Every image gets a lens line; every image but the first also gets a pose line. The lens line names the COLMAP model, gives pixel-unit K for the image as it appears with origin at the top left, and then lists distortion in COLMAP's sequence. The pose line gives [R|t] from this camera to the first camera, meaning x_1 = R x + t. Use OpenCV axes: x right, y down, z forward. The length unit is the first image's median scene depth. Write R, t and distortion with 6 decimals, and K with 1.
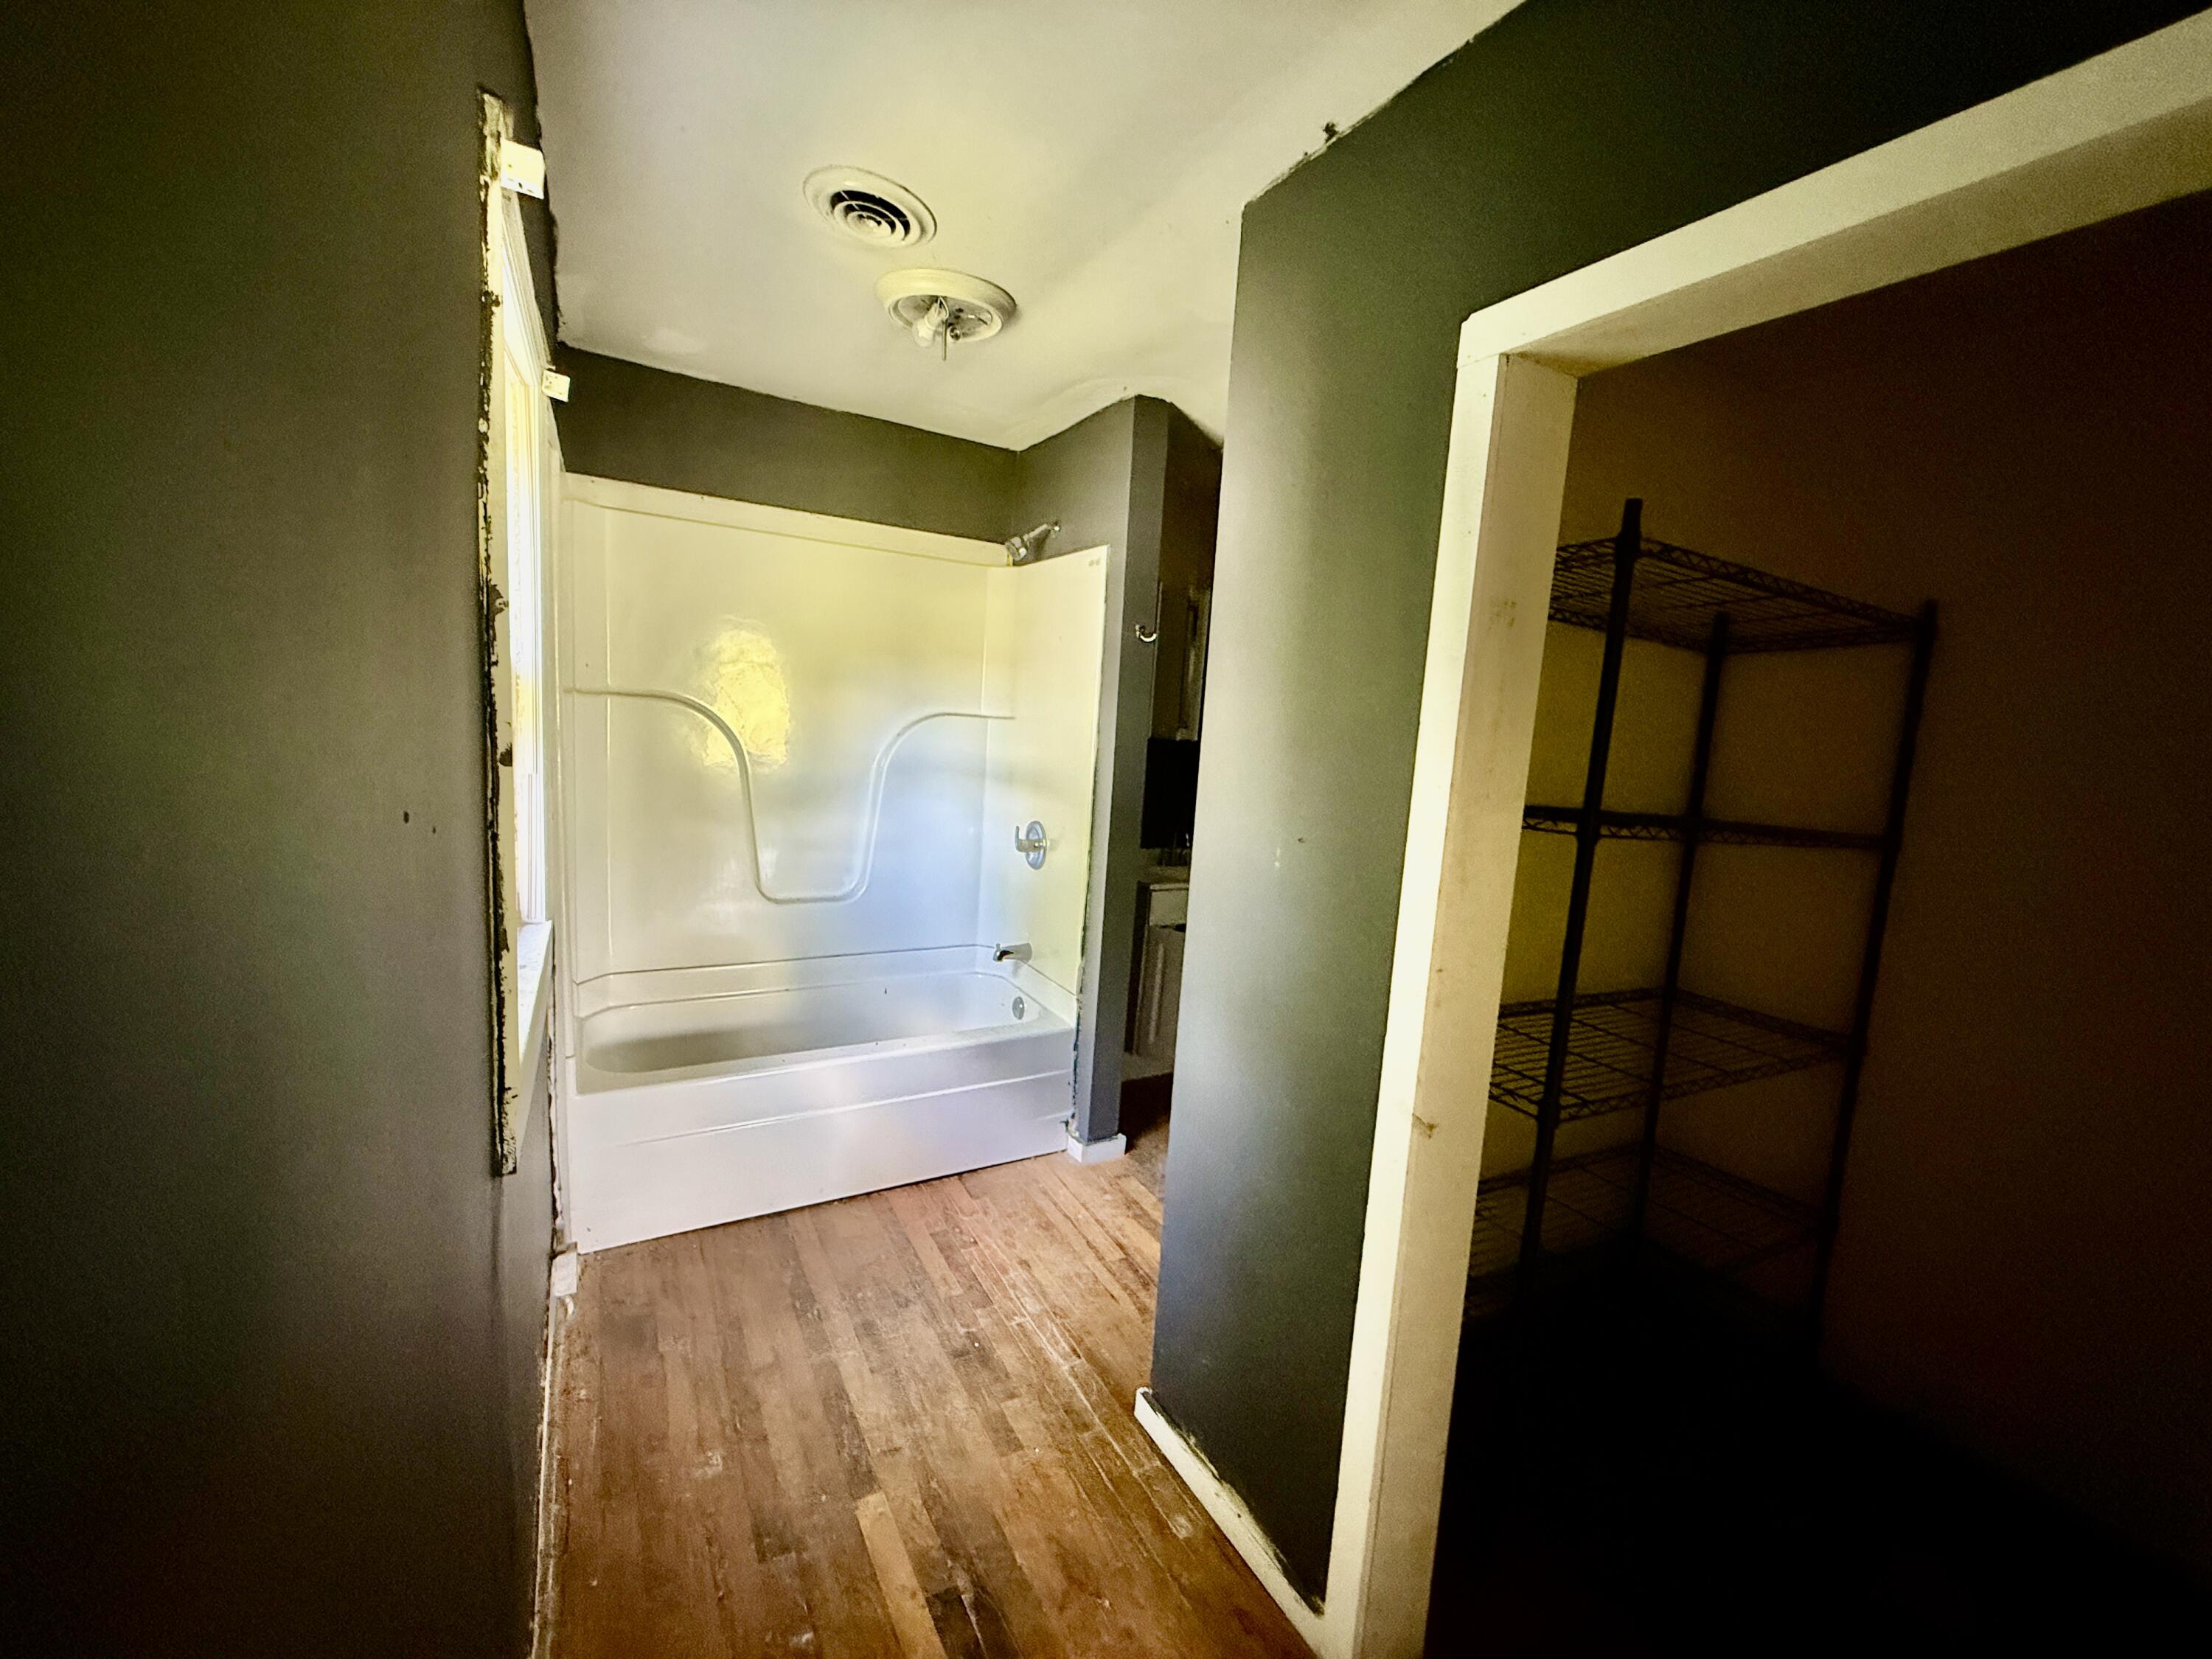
lens RADIAL K [[888.4, 0, 1098.3], [0, 888.4, 827.7], [0, 0, 1]] dist [0.000873, 0.000063]
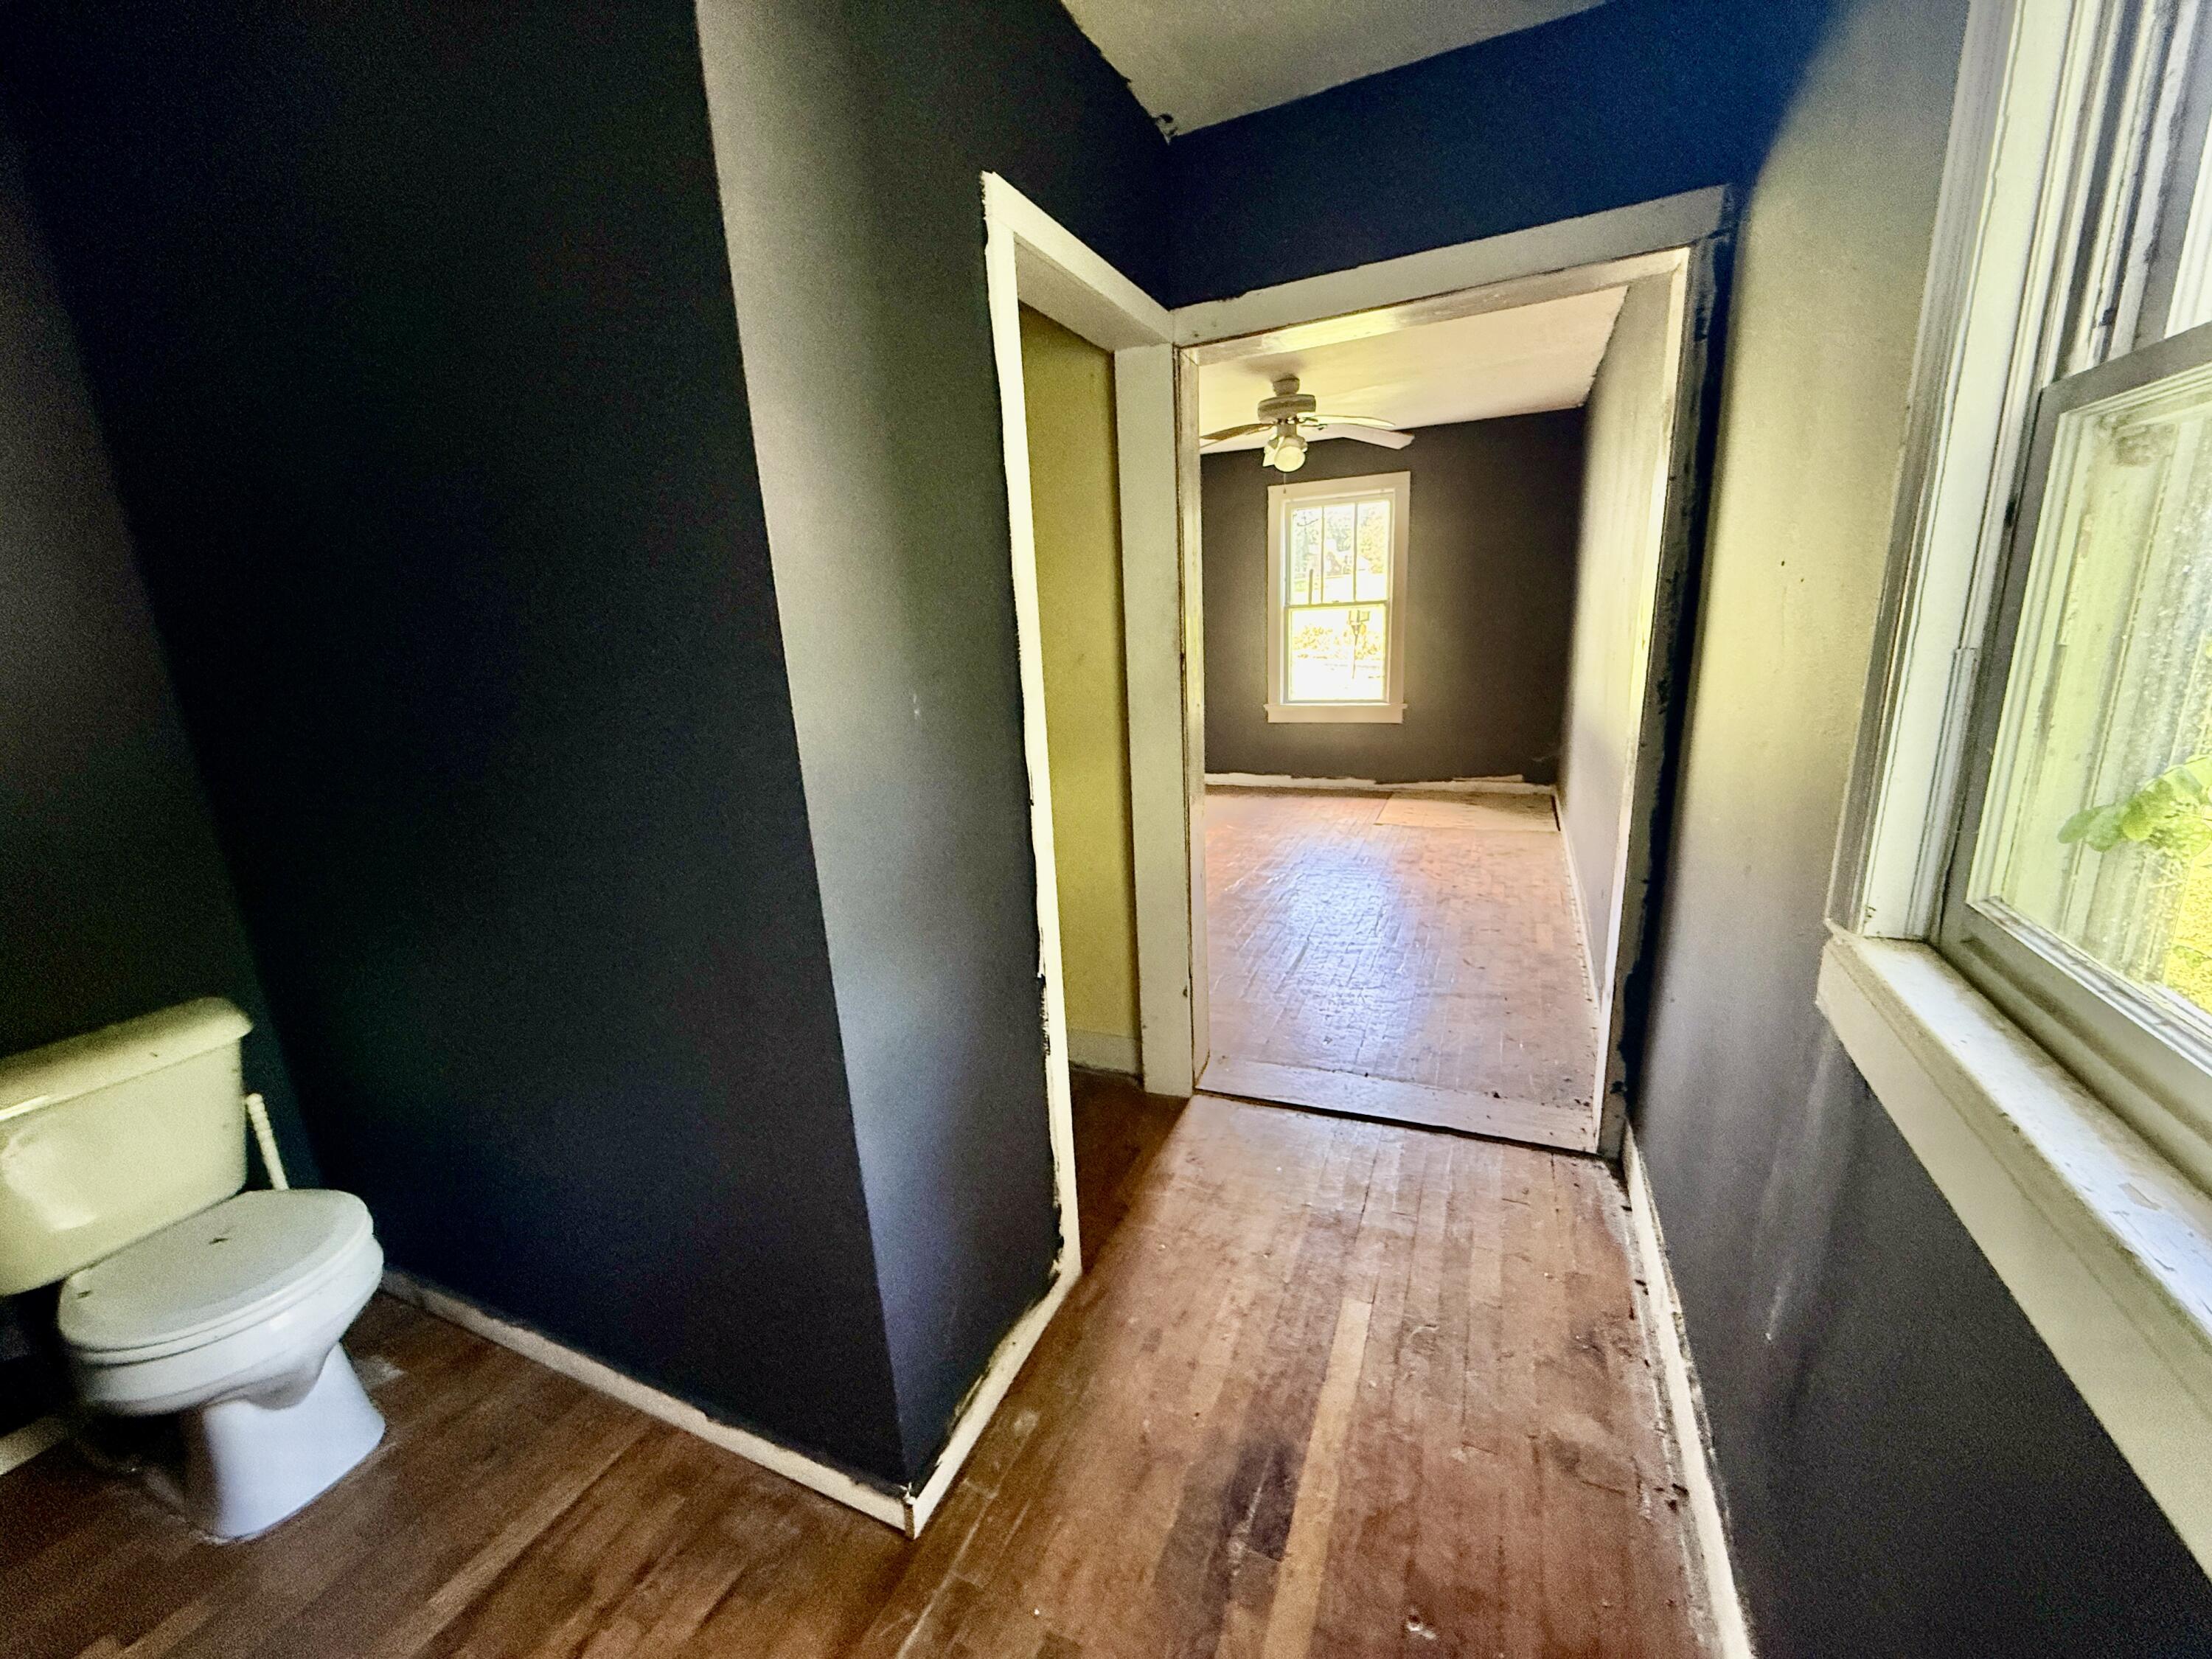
lens RADIAL K [[888.4, 0, 1098.3], [0, 888.4, 827.7], [0, 0, 1]] dist [0.000873, 0.000063]
pose [[-0.589401, -0.232644, 0.773617, -0.298199], [0.115464, 0.923543, 0.365699, -0.075355], [-0.799546, 0.304868, -0.517475, 0.684449]]
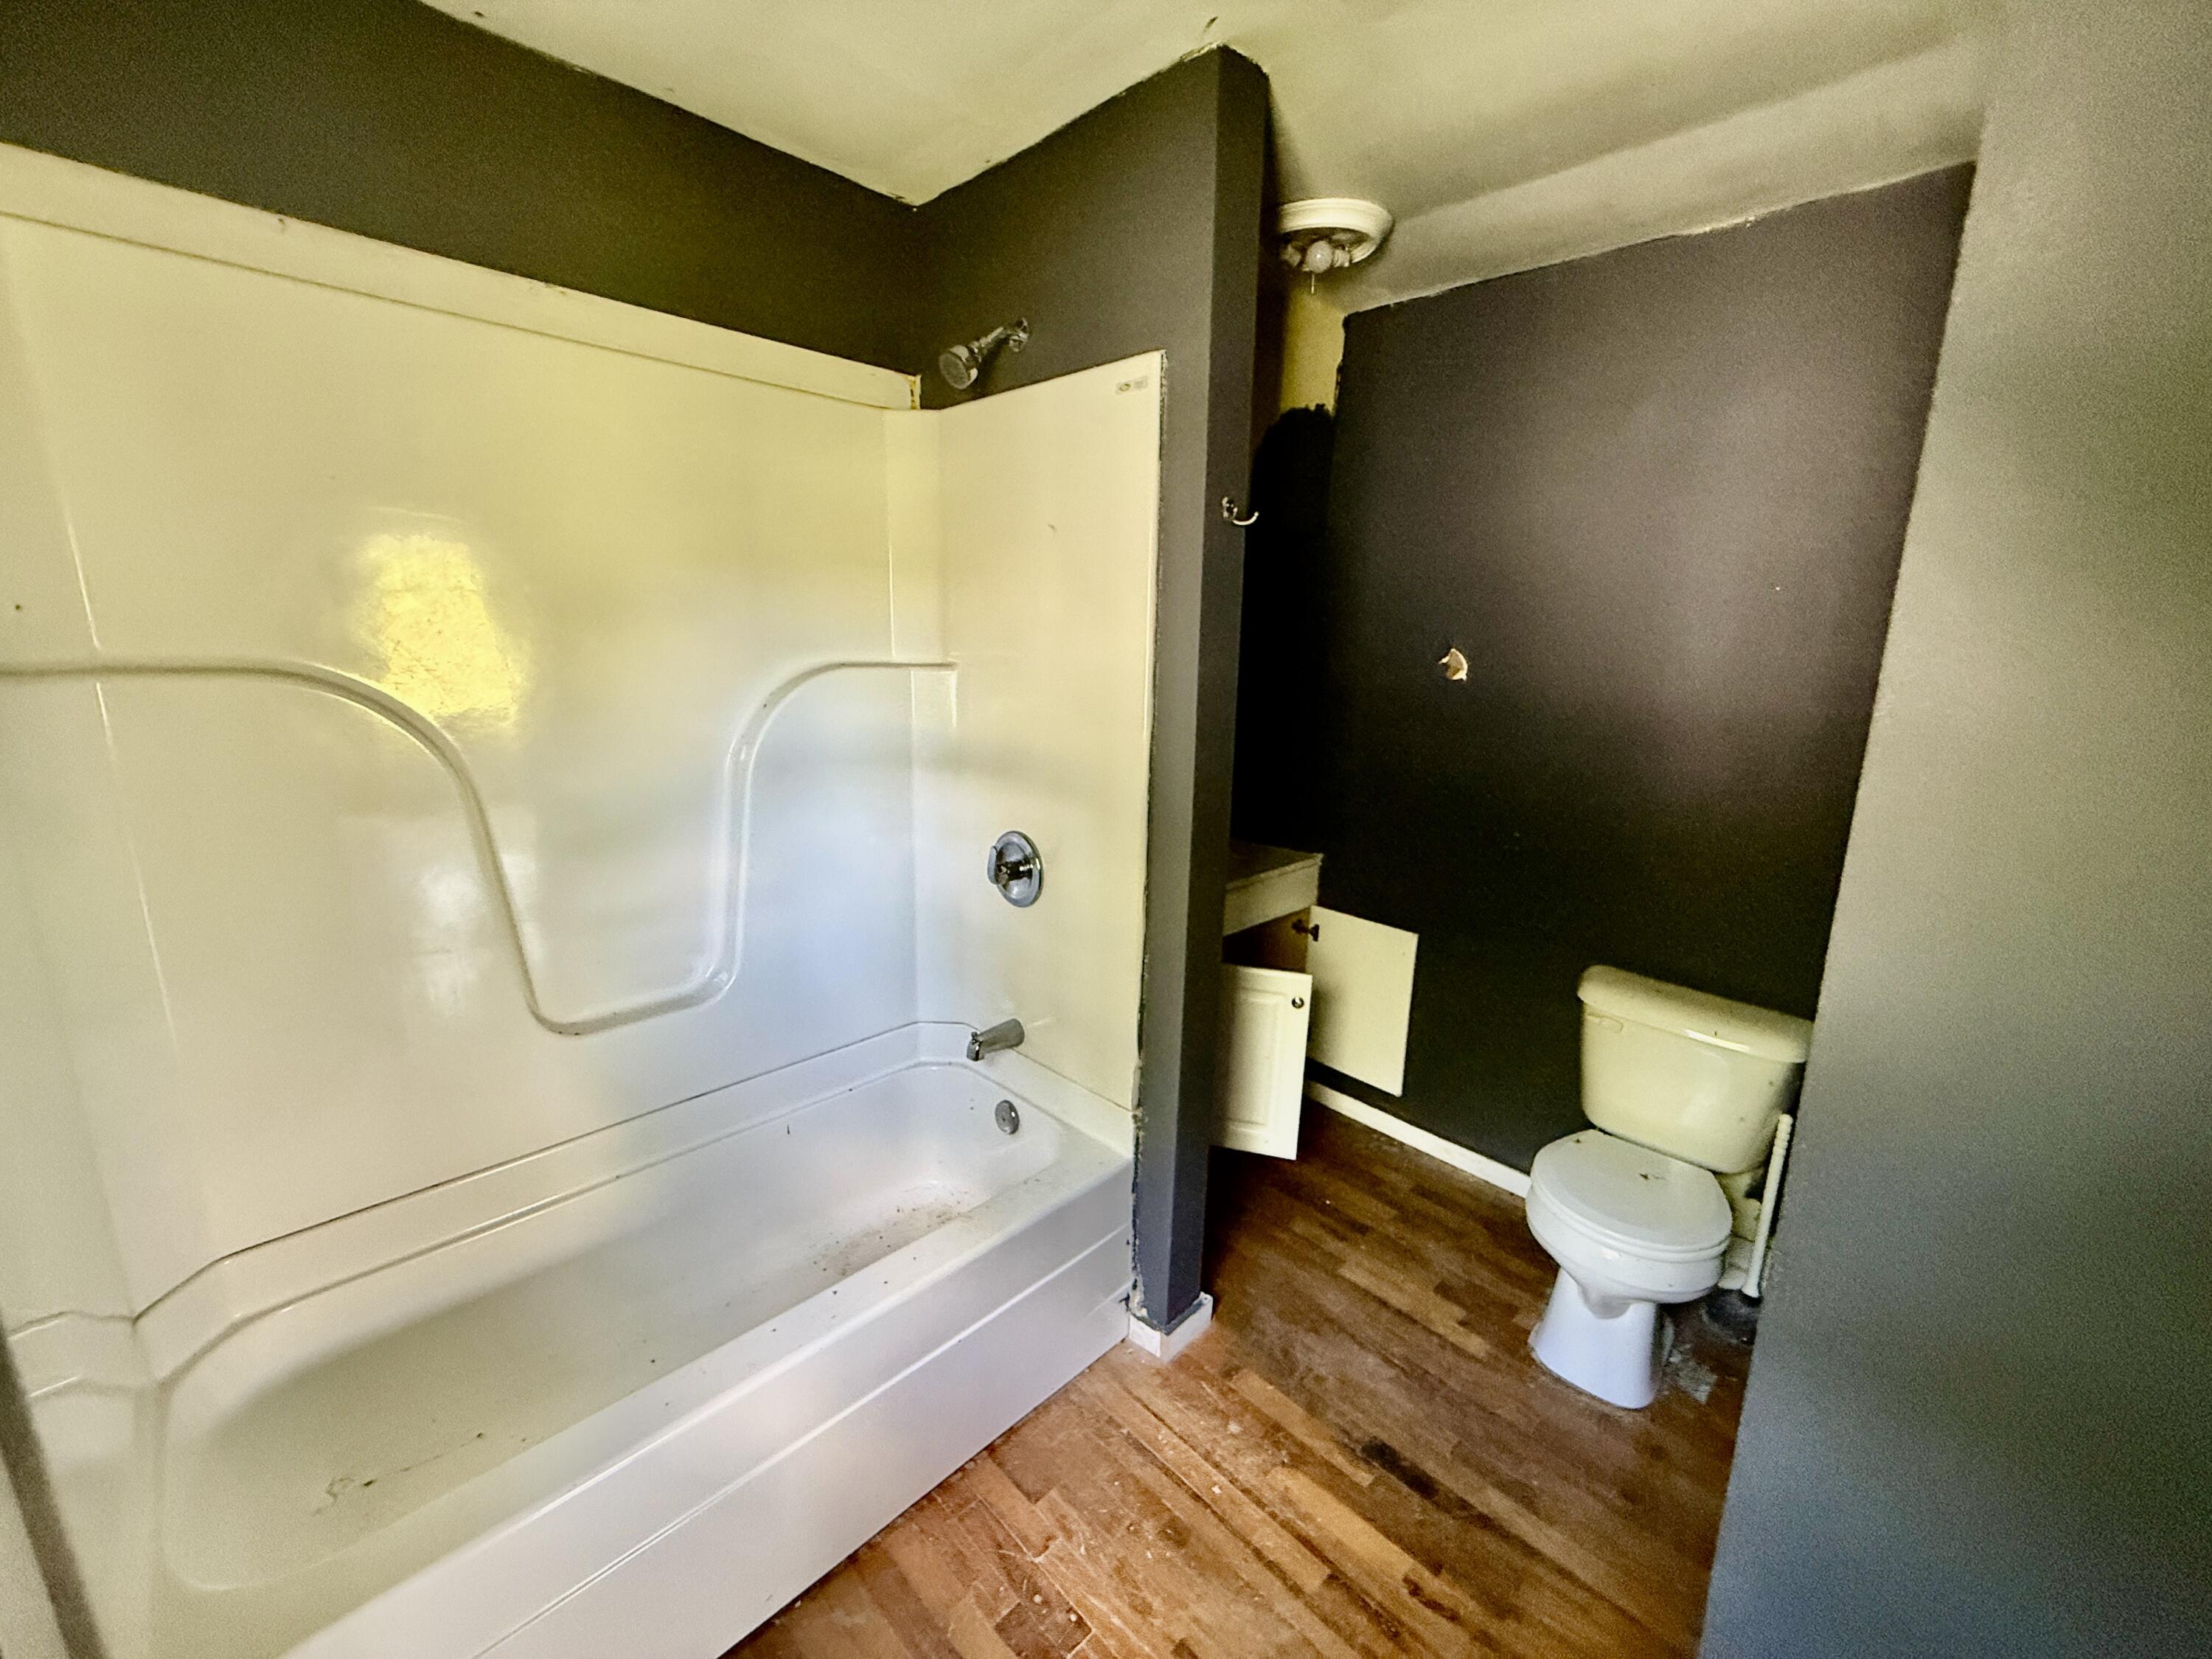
lens RADIAL K [[881.4, 0, 1106.0], [0, 881.4, 829.5], [0, 0, 1]] dist [-0.002231, -0.000489]
pose [[0.962357, -0.099652, 0.252860, -0.178212], [0.074020, 0.991287, 0.108953, -0.076790], [-0.261514, -0.086135, 0.961349, 0.417984]]
